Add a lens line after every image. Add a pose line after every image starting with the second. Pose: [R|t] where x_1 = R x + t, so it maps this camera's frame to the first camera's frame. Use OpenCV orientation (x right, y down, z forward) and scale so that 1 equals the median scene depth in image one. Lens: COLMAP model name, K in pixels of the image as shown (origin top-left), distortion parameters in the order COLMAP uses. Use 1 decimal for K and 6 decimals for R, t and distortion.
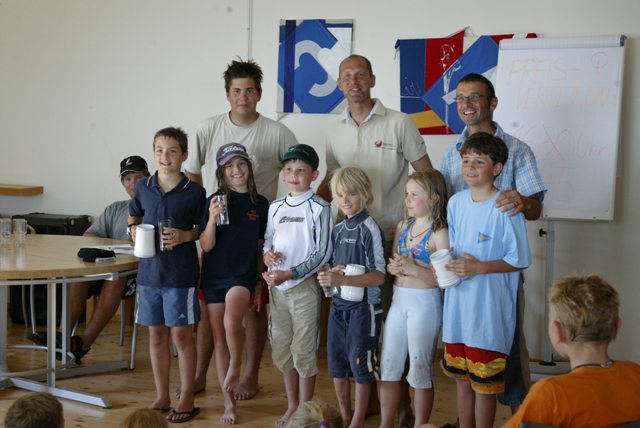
lens RADIAL K [[1106.1, 0, 320.0], [0, 1106.1, 214.0], [0, 0, 1]] dist [0.129975, 0.164913]
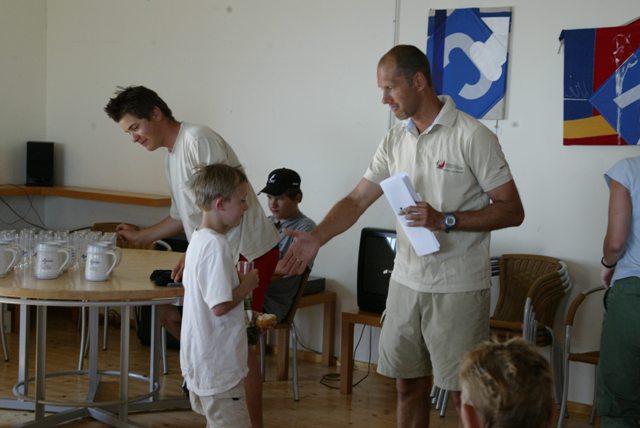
lens RADIAL K [[1198.7, 0, 320.0], [0, 1198.7, 214.0], [0, 0, 1]] dist [0.023986, 1.531273]
pose [[0.966927, 0.028304, -0.253477, 0.129424], [-0.031800, 0.999447, -0.009705, -0.005708], [0.253063, 0.017445, 0.967293, 0.088134]]
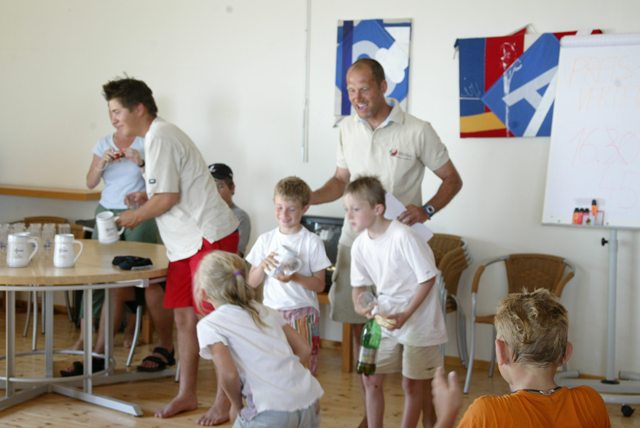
lens RADIAL K [[1107.2, 0, 320.0], [0, 1107.2, 214.0], [0, 0, 1]] dist [0.135661, 0.090592]
pose [[0.992735, 0.004542, -0.120233, 0.070219], [-0.005162, 0.999975, -0.004848, -0.000644], [0.120208, 0.005434, 0.992734, 0.034637]]
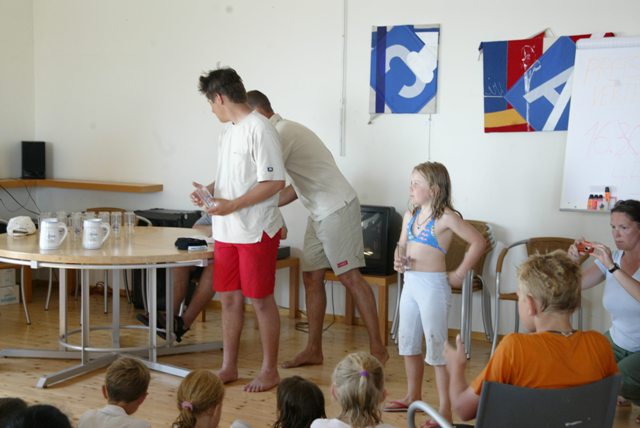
lens RADIAL K [[1079.3, 0, 320.0], [0, 1079.3, 214.0], [0, 0, 1]] dist [0.099739, 0.094638]
pose [[0.989952, -0.000344, -0.141405, 0.065105], [-0.000214, 0.999992, -0.003934, 0.009786], [0.141406, 0.003925, 0.989944, -0.036868]]
